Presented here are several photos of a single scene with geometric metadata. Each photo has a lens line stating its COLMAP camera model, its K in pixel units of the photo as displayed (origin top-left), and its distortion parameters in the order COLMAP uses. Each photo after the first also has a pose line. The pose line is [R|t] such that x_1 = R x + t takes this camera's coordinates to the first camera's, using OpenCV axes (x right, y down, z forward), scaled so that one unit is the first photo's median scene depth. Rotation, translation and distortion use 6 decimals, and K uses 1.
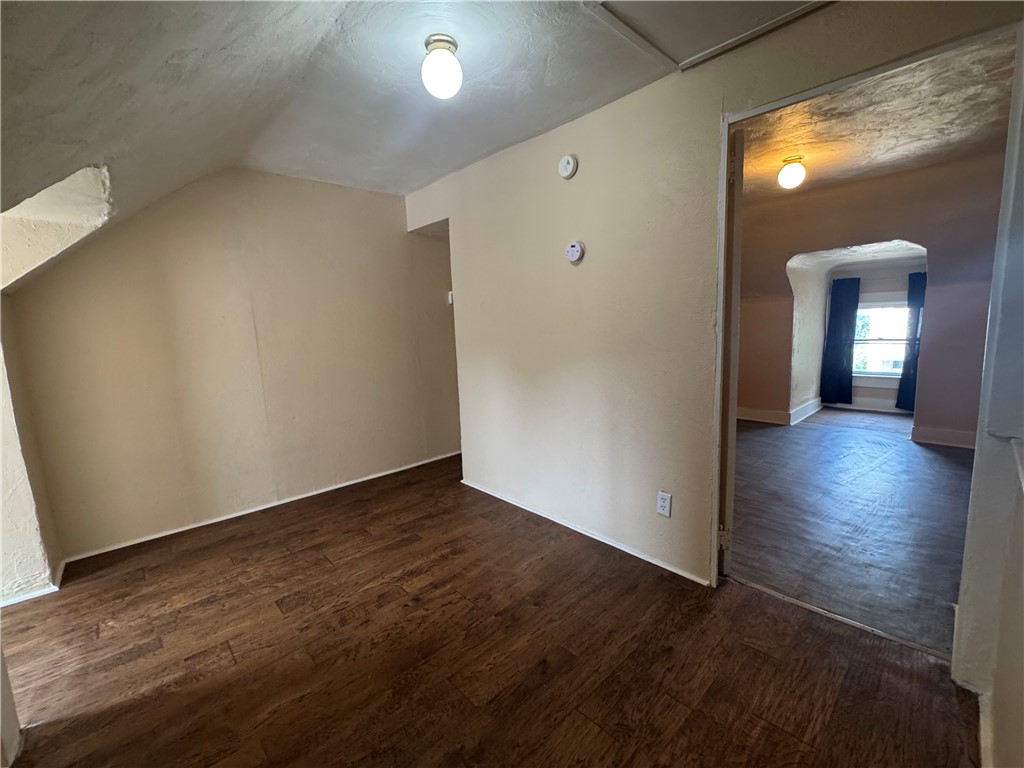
lens RADIAL K [[433.0, 0, 512.4], [0, 433.0, 382.3], [0, 0, 1]] dist [-0.001562, -0.000486]
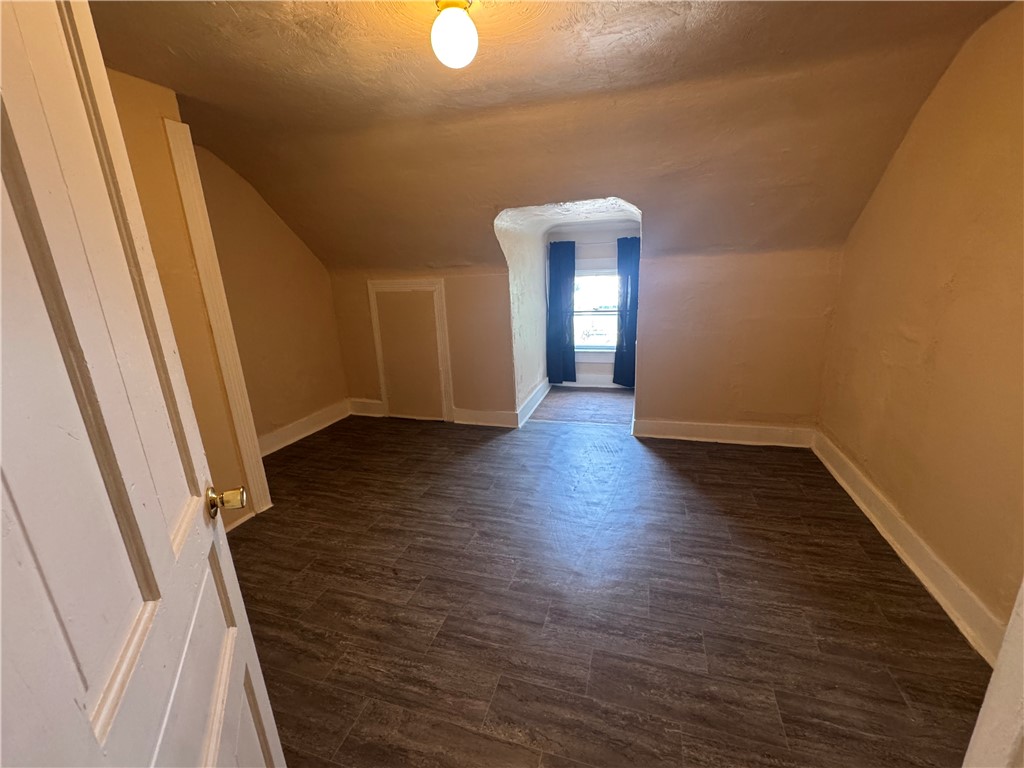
lens RADIAL K [[433.0, 0, 506.7], [0, 433.0, 379.0], [0, 0, 1]] dist [-0.001562, -0.000486]
pose [[0.867184, -0.133384, 0.479793, 0.234447], [0.082256, 0.988593, 0.126162, -0.090919], [-0.491148, -0.069940, 0.868264, 0.297402]]
